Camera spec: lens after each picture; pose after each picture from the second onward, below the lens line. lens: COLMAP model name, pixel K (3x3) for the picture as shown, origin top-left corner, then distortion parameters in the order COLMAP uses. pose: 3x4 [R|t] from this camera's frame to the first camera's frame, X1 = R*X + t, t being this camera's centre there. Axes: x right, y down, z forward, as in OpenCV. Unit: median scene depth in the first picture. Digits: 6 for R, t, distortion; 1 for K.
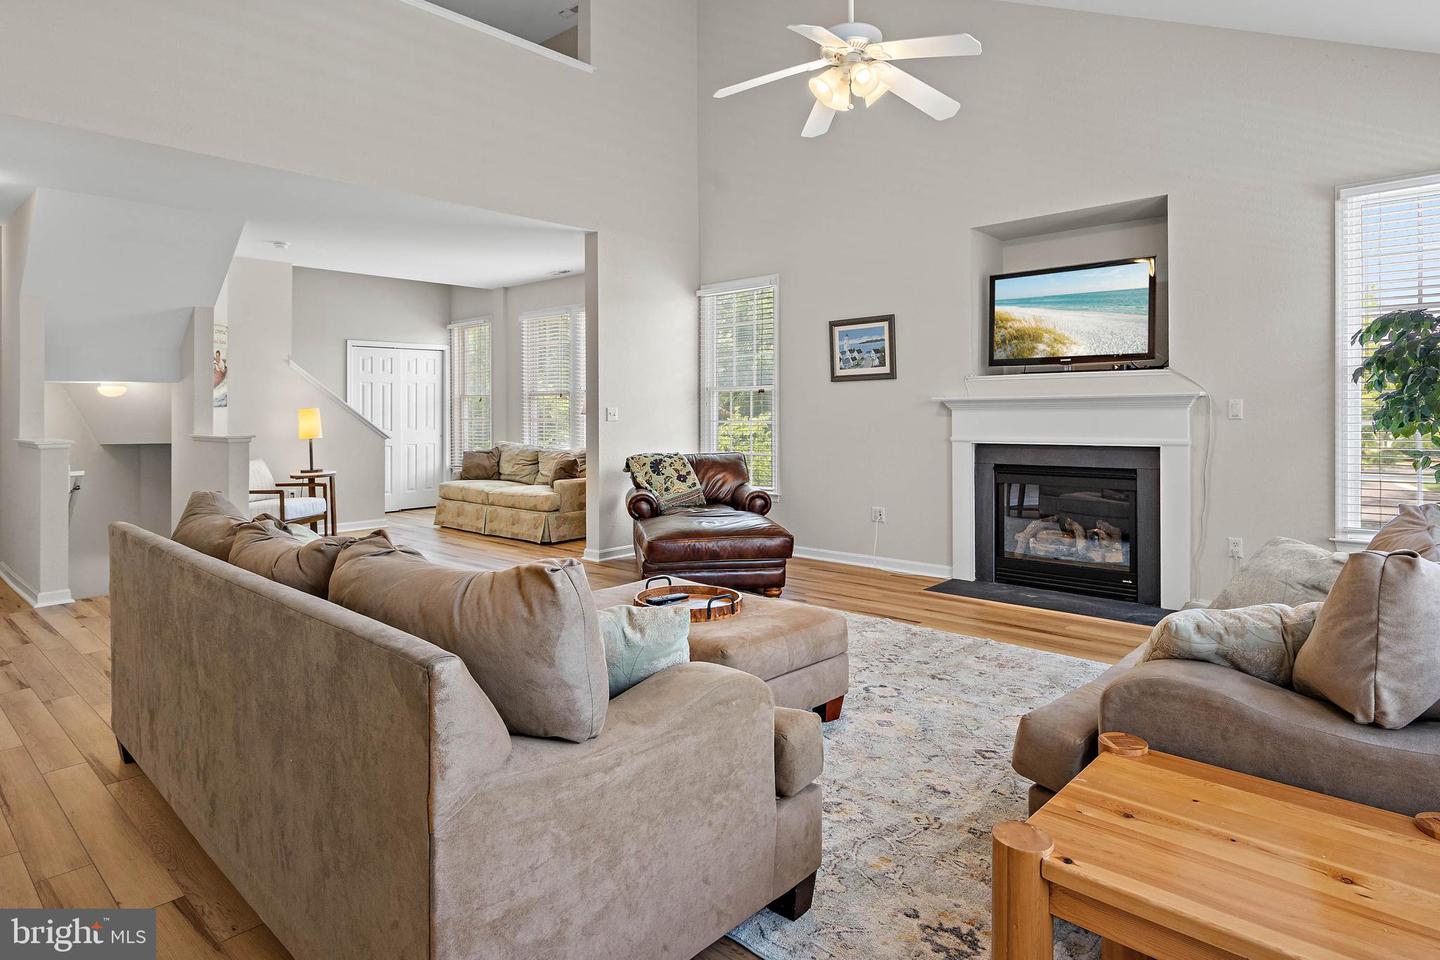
lens RADIAL K [[805.8, 0, 724.1], [0, 805.8, 421.1], [0, 0, 1]] dist [0.003576, 0.003881]
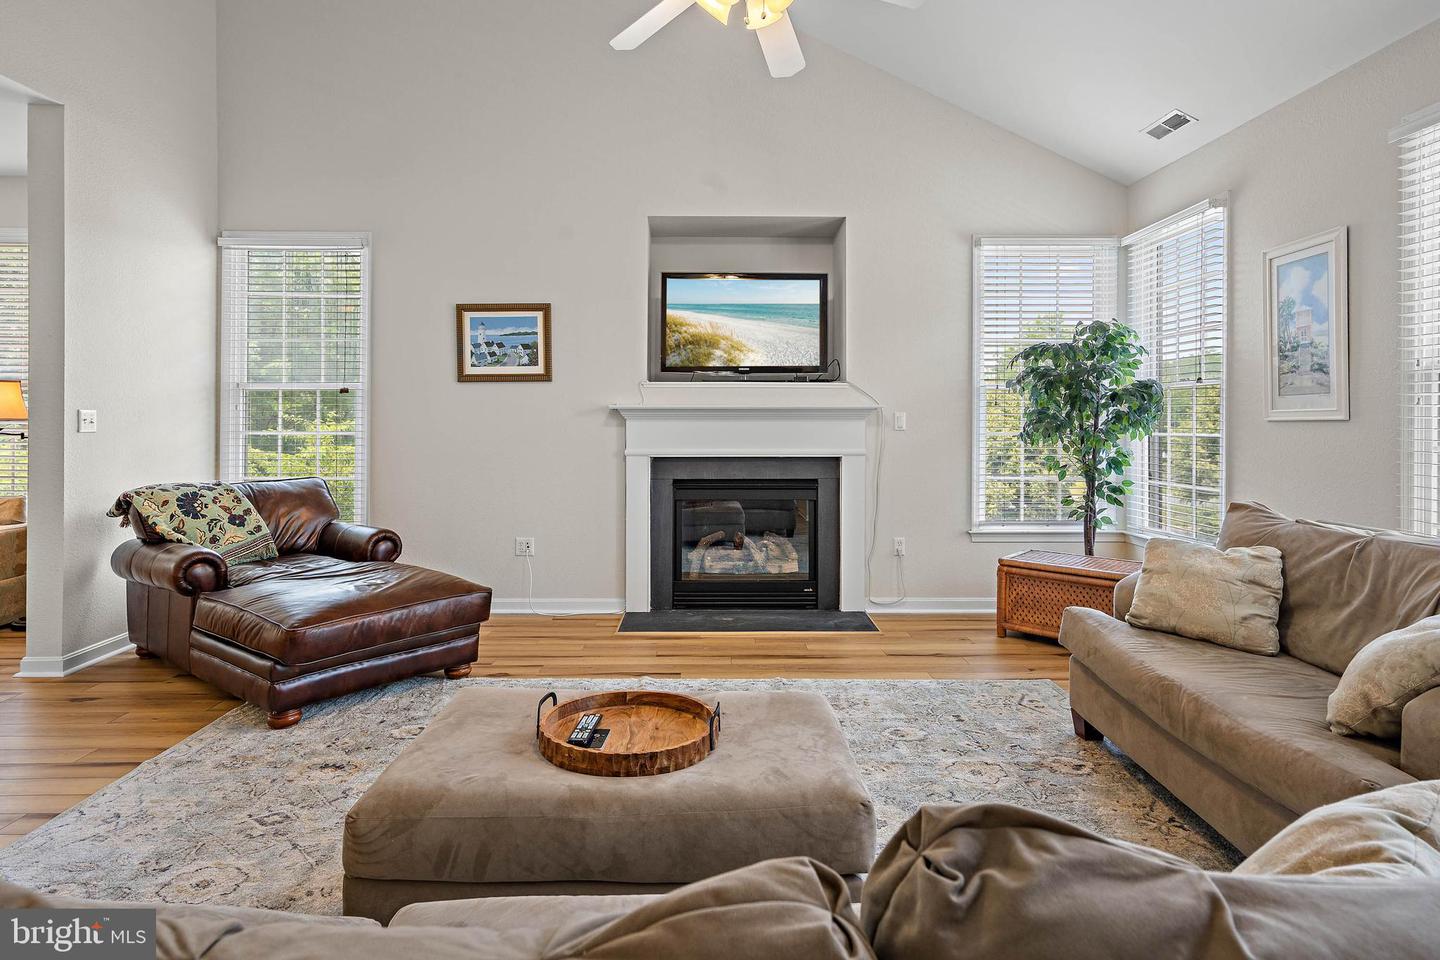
lens RADIAL K [[805.8, 0, 726.1], [0, 805.8, 422.5], [0, 0, 1]] dist [0.003576, 0.003881]
pose [[0.728579, 0.008630, 0.684908, -0.238918], [0.000858, 0.999908, -0.013511, 0.001508], [-0.684961, 0.010431, 0.728505, 0.290458]]
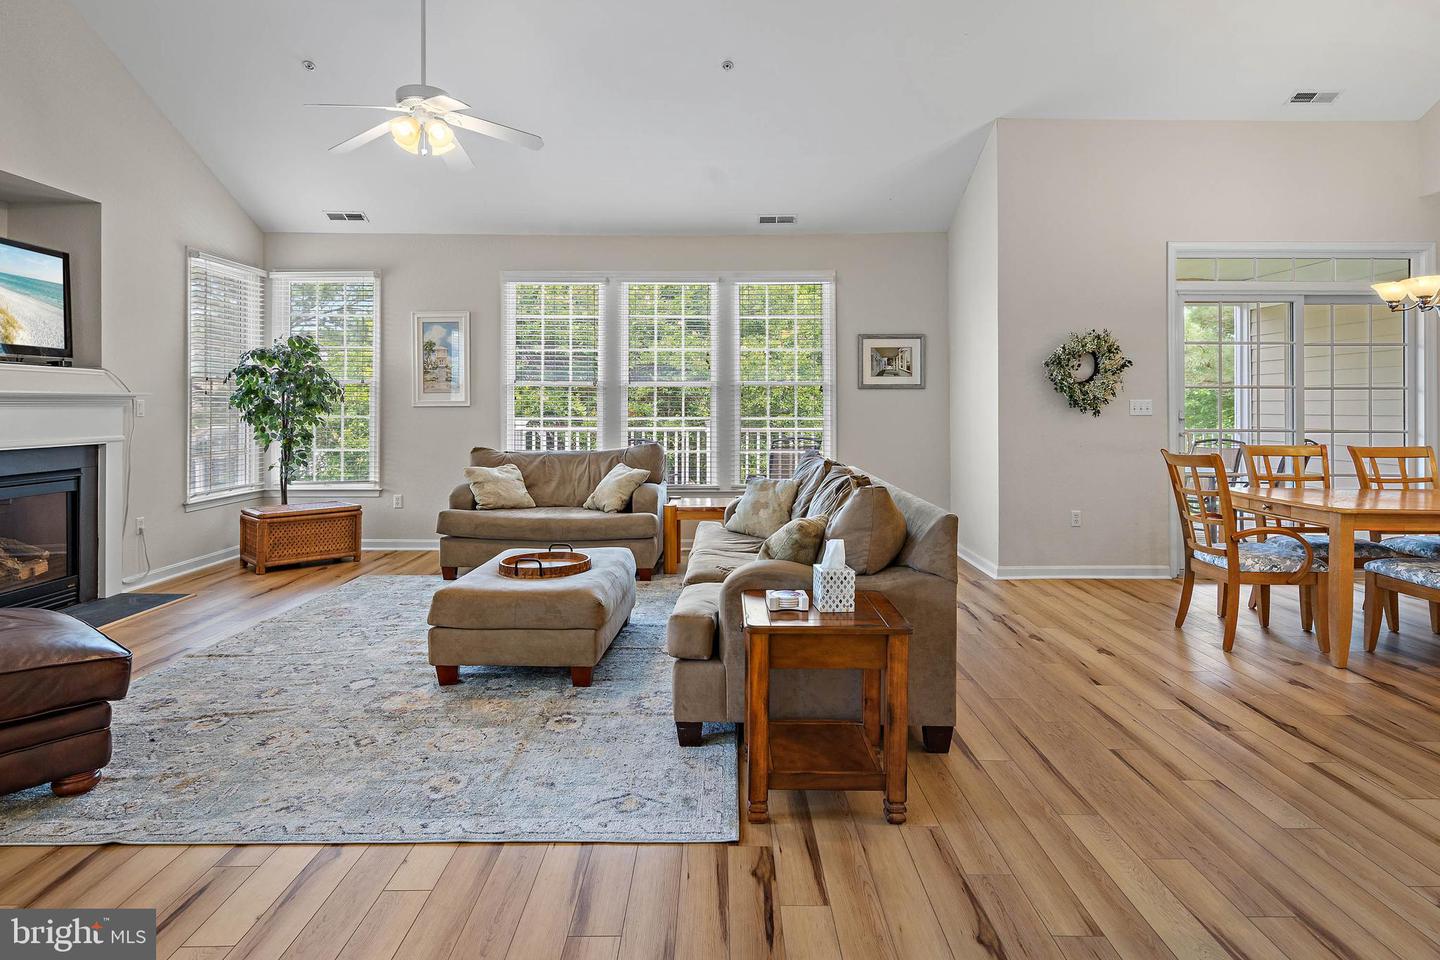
lens RADIAL K [[805.8, 0, 721.9], [0, 805.8, 404.6], [0, 0, 1]] dist [0.003576, 0.003881]
pose [[-0.671947, 0.008481, 0.740550, -0.653862], [0.015033, 0.999885, 0.002189, -0.007174], [-0.740446, 0.012604, -0.671997, 0.943166]]
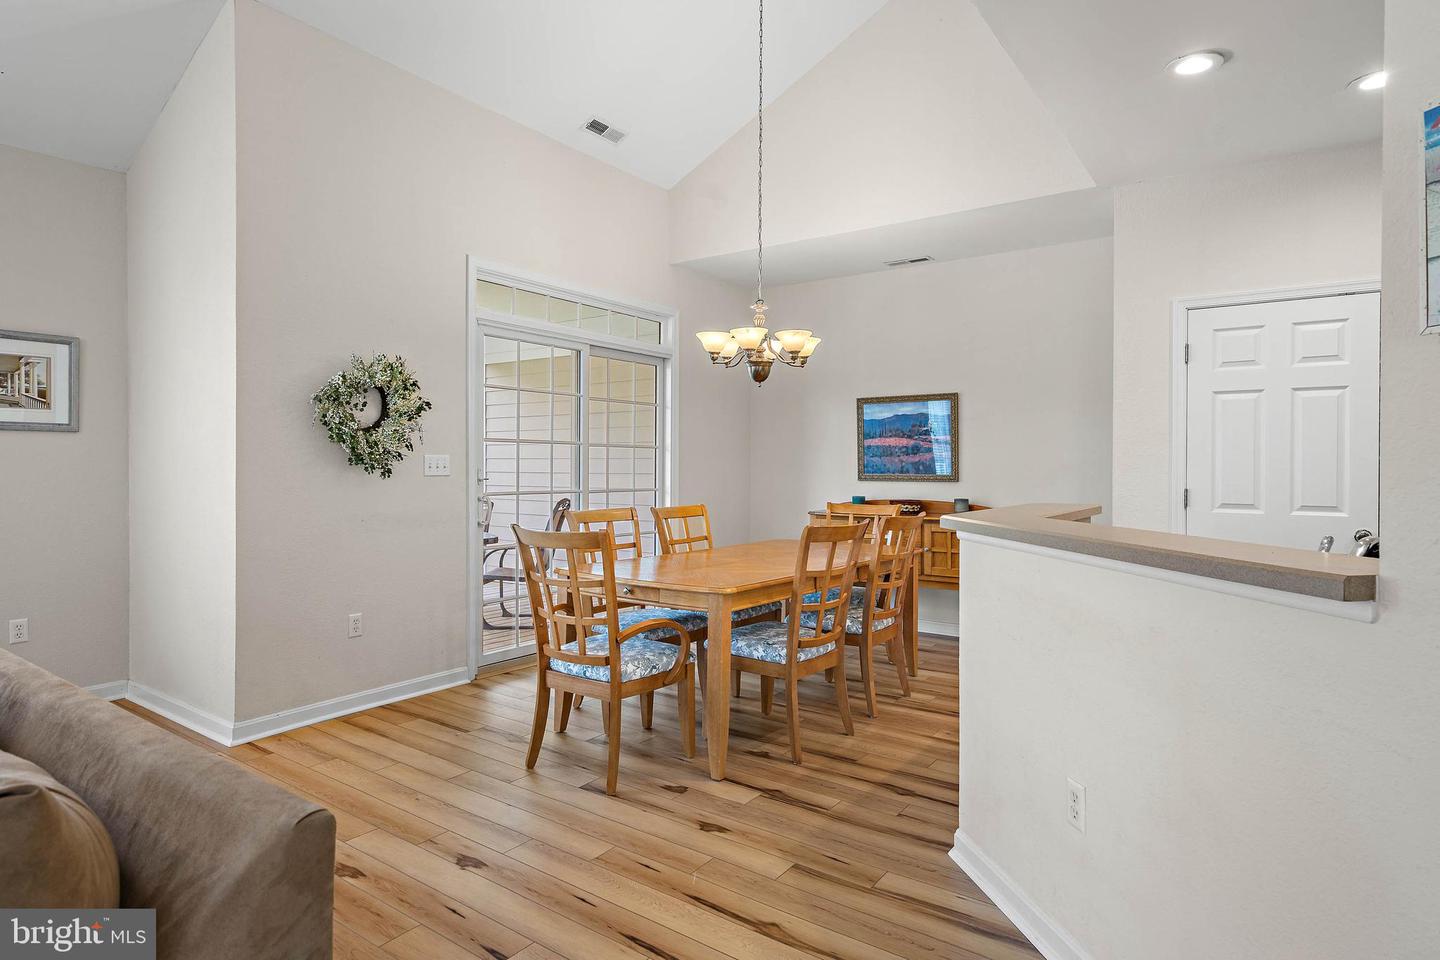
lens RADIAL K [[805.8, 0, 712.8], [0, 805.8, 464.1], [0, 0, 1]] dist [0.003576, 0.003881]
pose [[-0.993824, 0.002057, -0.110947, -0.437283], [0.000881, 0.999943, 0.010641, -0.002741], [0.110963, 0.010478, -0.993769, 0.670654]]
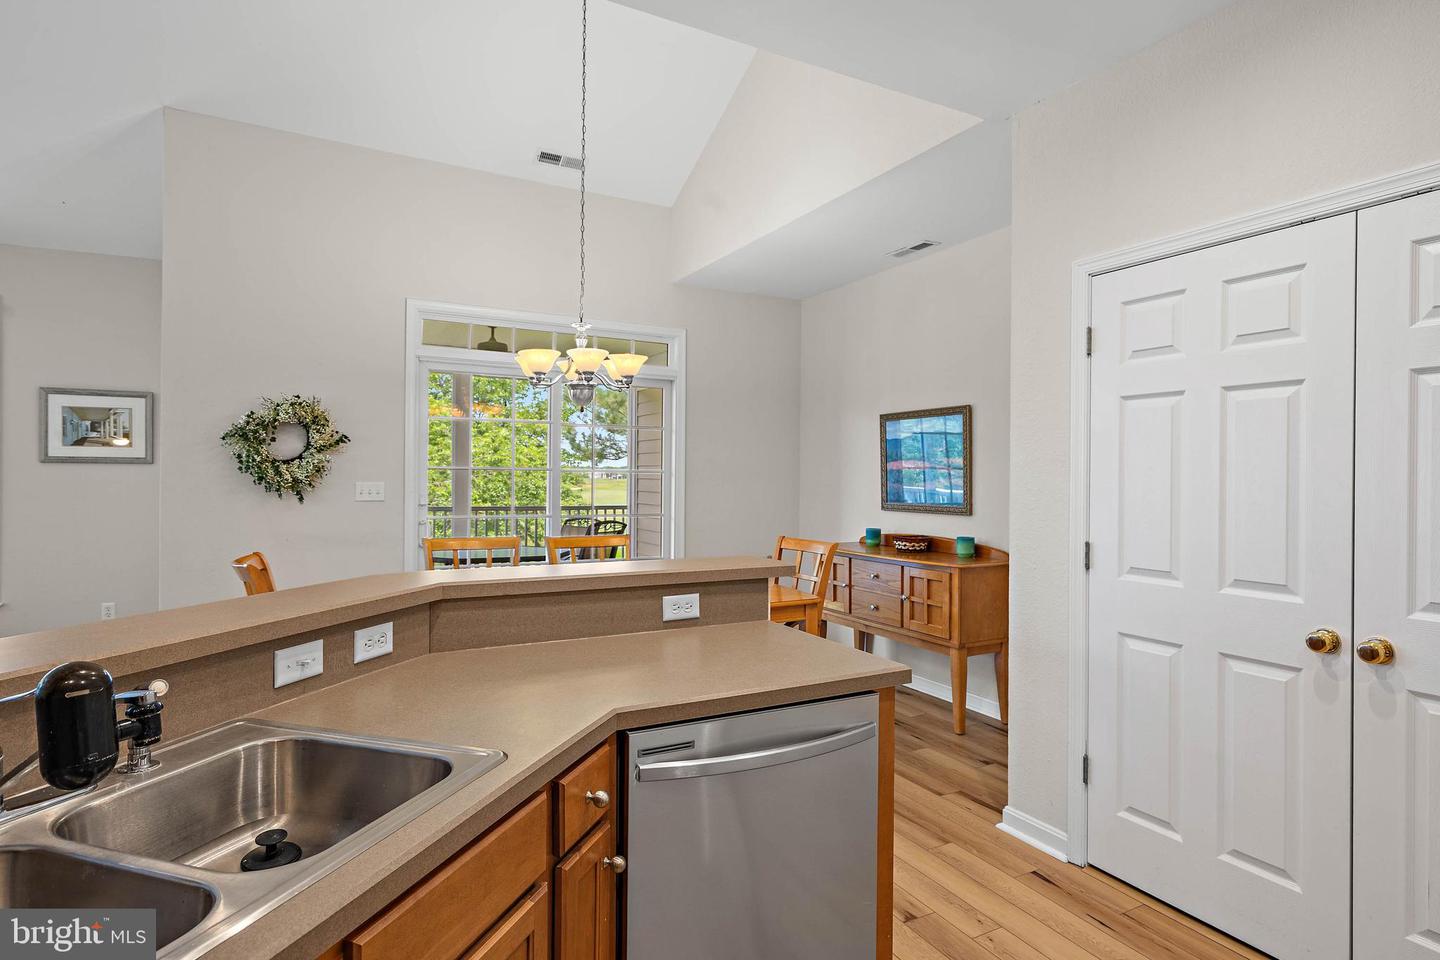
lens RADIAL K [[764.9, 0, 725.5], [0, 764.9, 477.0], [0, 0, 1]] dist [0.006176, -0.000324]
pose [[-0.938843, -0.002382, 0.344338, -0.882721], [0.001431, 0.999940, 0.010819, -0.016911], [-0.344343, 0.010650, -0.938783, 0.511695]]
